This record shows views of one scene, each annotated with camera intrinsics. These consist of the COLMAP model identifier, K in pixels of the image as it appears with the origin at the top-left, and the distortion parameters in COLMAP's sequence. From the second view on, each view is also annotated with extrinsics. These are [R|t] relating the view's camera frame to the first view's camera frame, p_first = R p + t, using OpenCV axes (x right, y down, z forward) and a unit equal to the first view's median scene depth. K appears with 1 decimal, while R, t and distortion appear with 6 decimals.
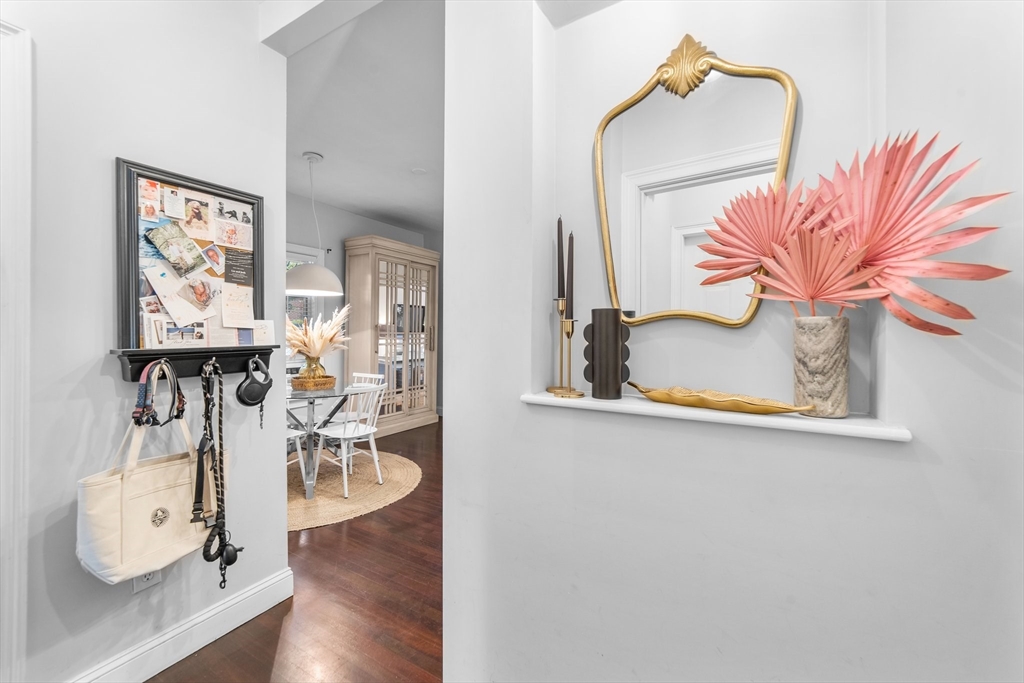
lens RADIAL K [[420.3, 0, 512.5], [0, 420.3, 323.7], [0, 0, 1]] dist [-0.012976, 0.002547]
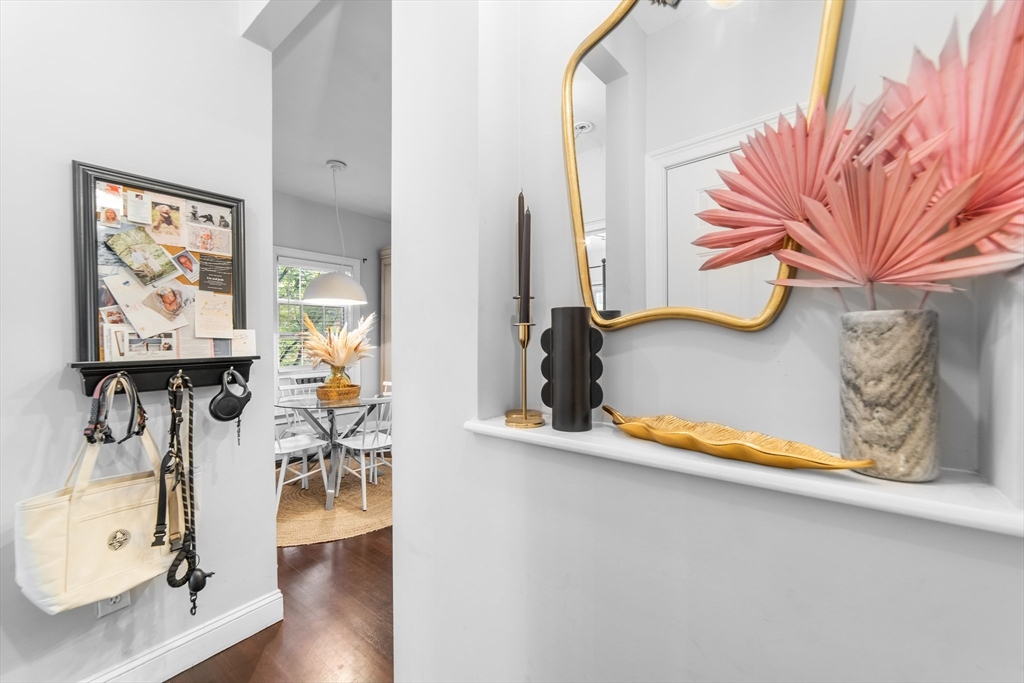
lens RADIAL K [[411.5, 0, 516.4], [0, 411.5, 335.0], [0, 0, 1]] dist [-0.016671, 0.005948]
pose [[0.991253, -0.011453, -0.131479, 0.169962], [0.012833, 0.999871, 0.009655, 0.003108], [0.131351, -0.011258, 0.991272, 0.205626]]
